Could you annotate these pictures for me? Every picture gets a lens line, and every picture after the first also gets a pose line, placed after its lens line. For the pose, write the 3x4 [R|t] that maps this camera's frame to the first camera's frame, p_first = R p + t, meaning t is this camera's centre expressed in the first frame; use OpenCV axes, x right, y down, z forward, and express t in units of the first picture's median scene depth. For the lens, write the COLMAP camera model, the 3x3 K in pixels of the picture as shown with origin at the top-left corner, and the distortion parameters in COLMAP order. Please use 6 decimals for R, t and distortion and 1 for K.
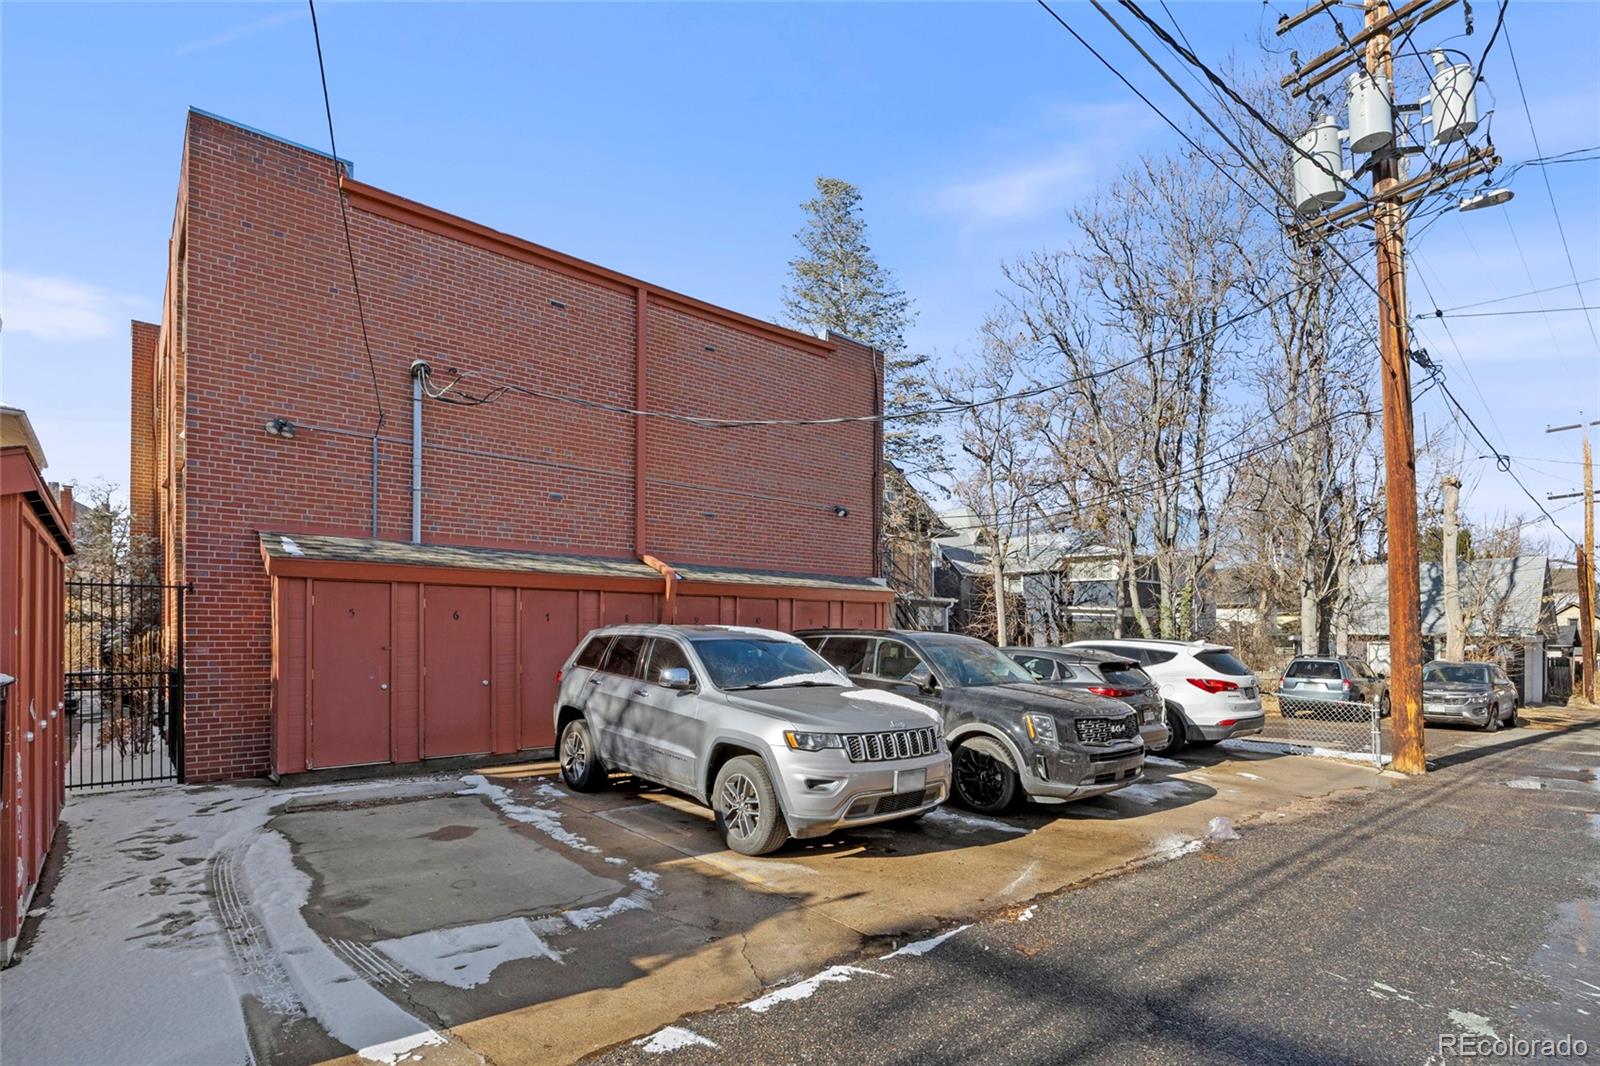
lens RADIAL K [[785.0, 0, 809.3], [0, 785.0, 536.1], [0, 0, 1]] dist [-0.000802, 0.000177]
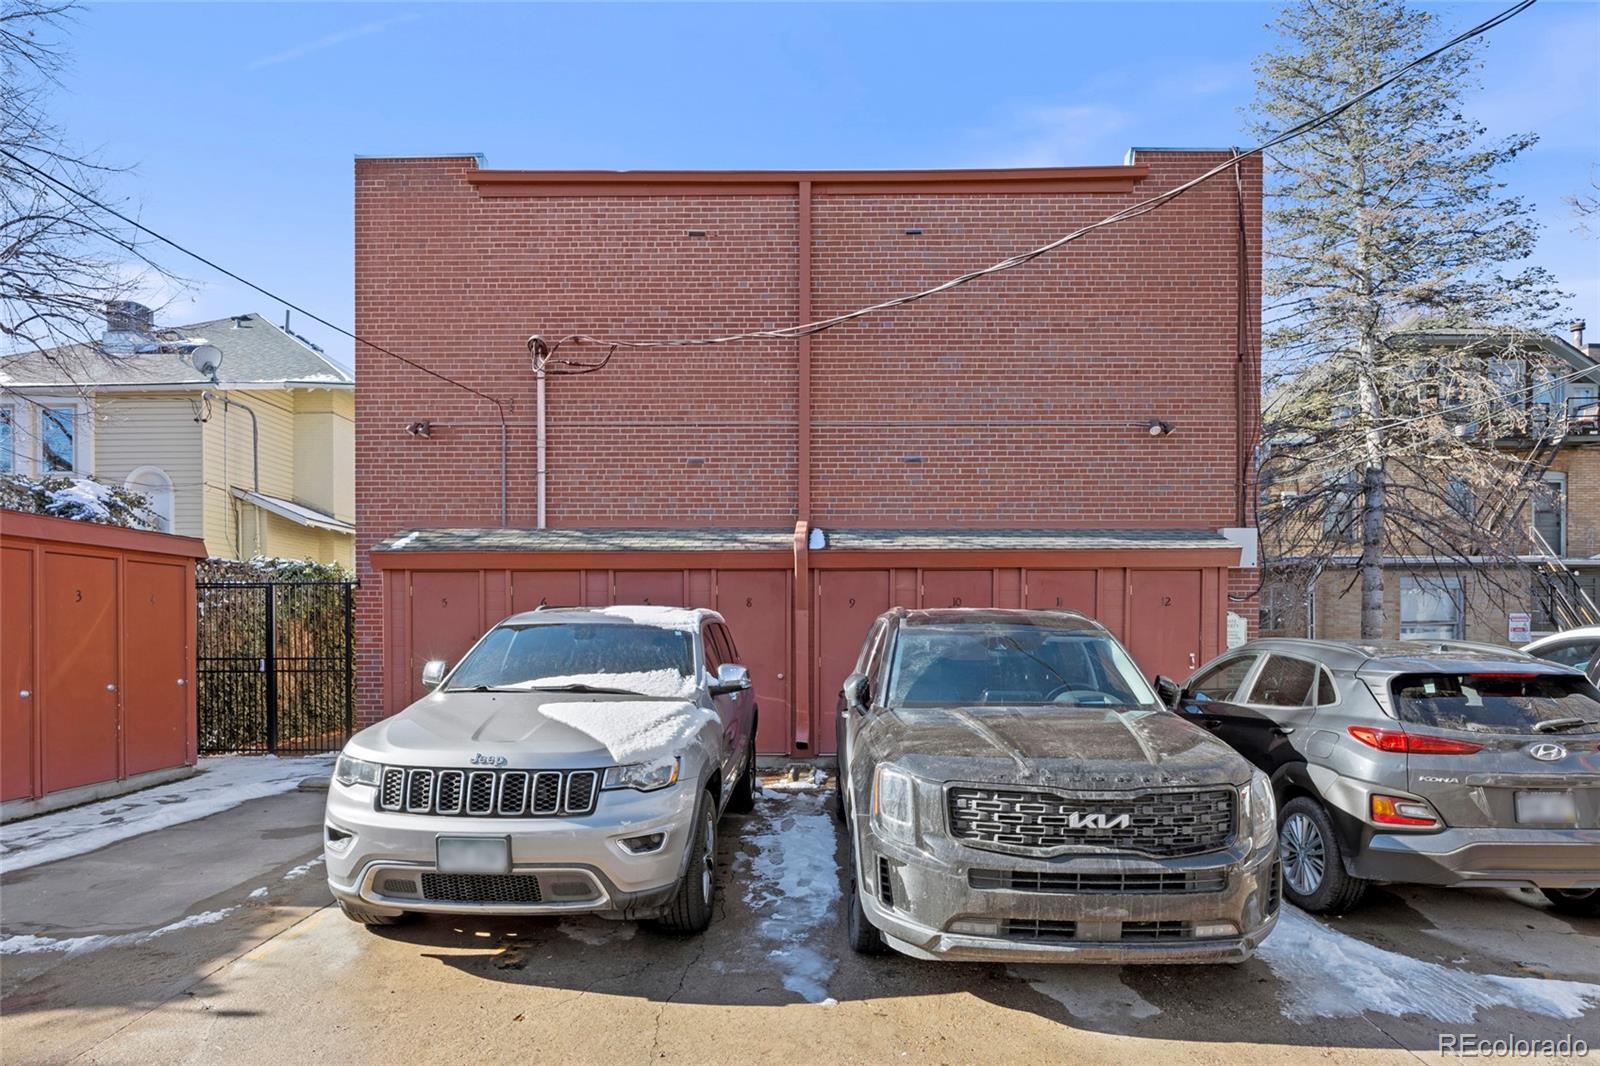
lens RADIAL K [[889.0, 0, 834.8], [0, 889.0, 568.3], [0, 0, 1]] dist [-0.002505, 0.000593]
pose [[0.746477, -0.046772, -0.663765, 0.476825], [0.089605, 0.995506, 0.030624, 0.055497], [0.659350, -0.082337, 0.747314, 0.413352]]
